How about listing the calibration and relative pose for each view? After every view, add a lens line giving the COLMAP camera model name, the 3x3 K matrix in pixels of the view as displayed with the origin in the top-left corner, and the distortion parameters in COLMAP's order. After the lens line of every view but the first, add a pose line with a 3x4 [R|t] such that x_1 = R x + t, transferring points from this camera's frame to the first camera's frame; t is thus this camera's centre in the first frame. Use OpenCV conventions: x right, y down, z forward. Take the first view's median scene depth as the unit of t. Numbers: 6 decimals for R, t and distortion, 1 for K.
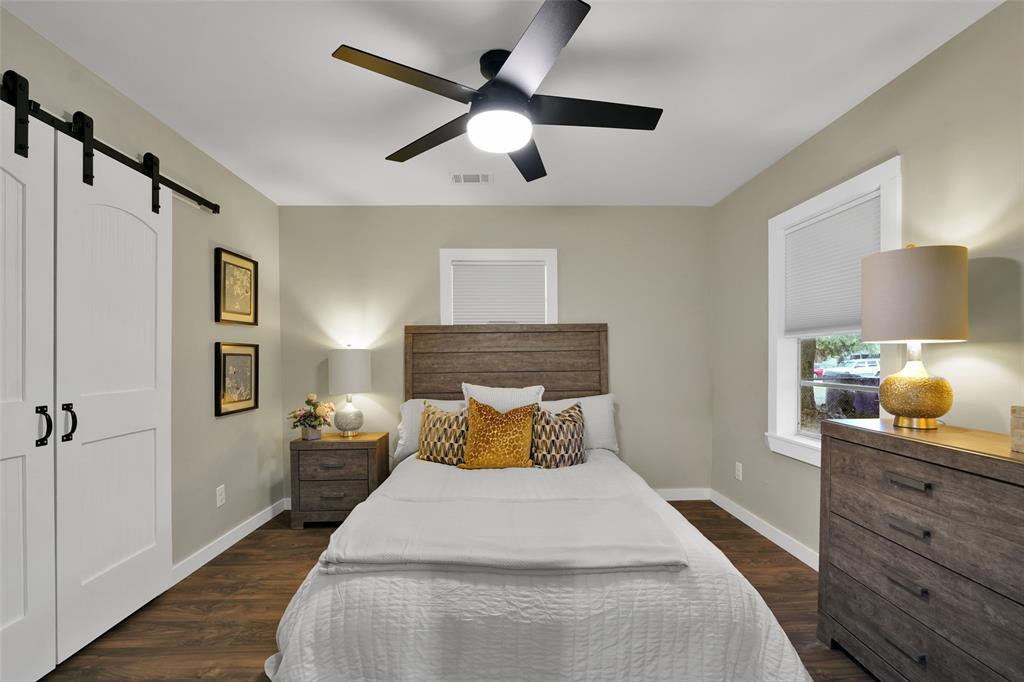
lens RADIAL K [[437.1, 0, 511.2], [0, 437.1, 356.0], [0, 0, 1]] dist [-0.021289, 0.003184]
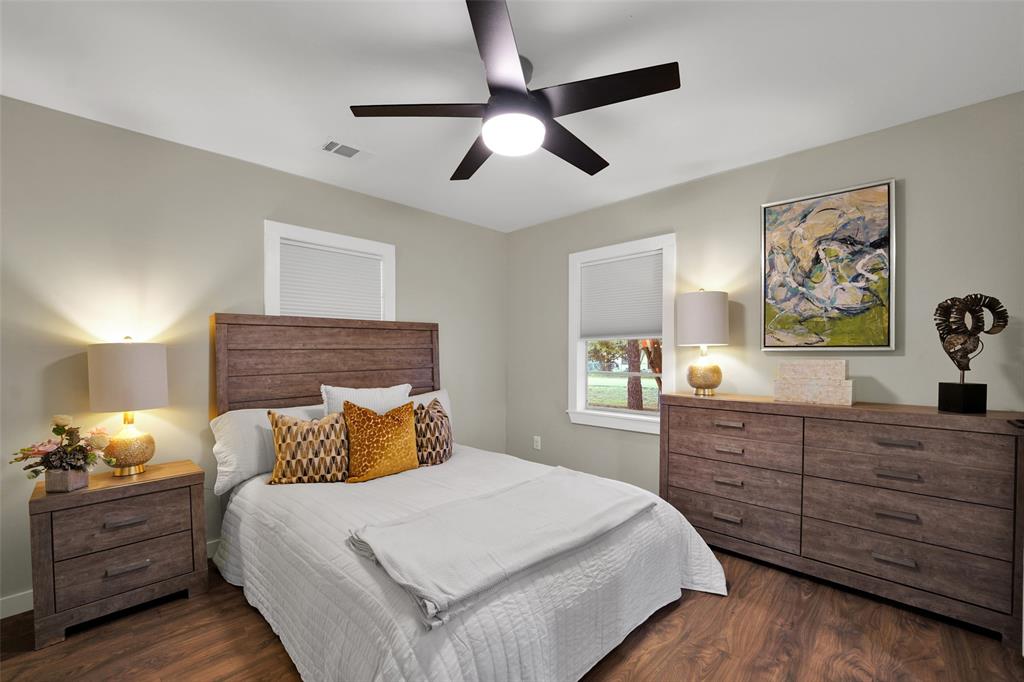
lens RADIAL K [[408.5, 0, 511.1], [0, 408.5, 353.9], [0, 0, 1]] dist [-0.022570, -0.000039]
pose [[0.733996, 0.000416, 0.679154, -0.413183], [0.001545, 0.999996, -0.002282, 0.003100], [-0.679152, 0.002724, 0.733992, 0.183722]]
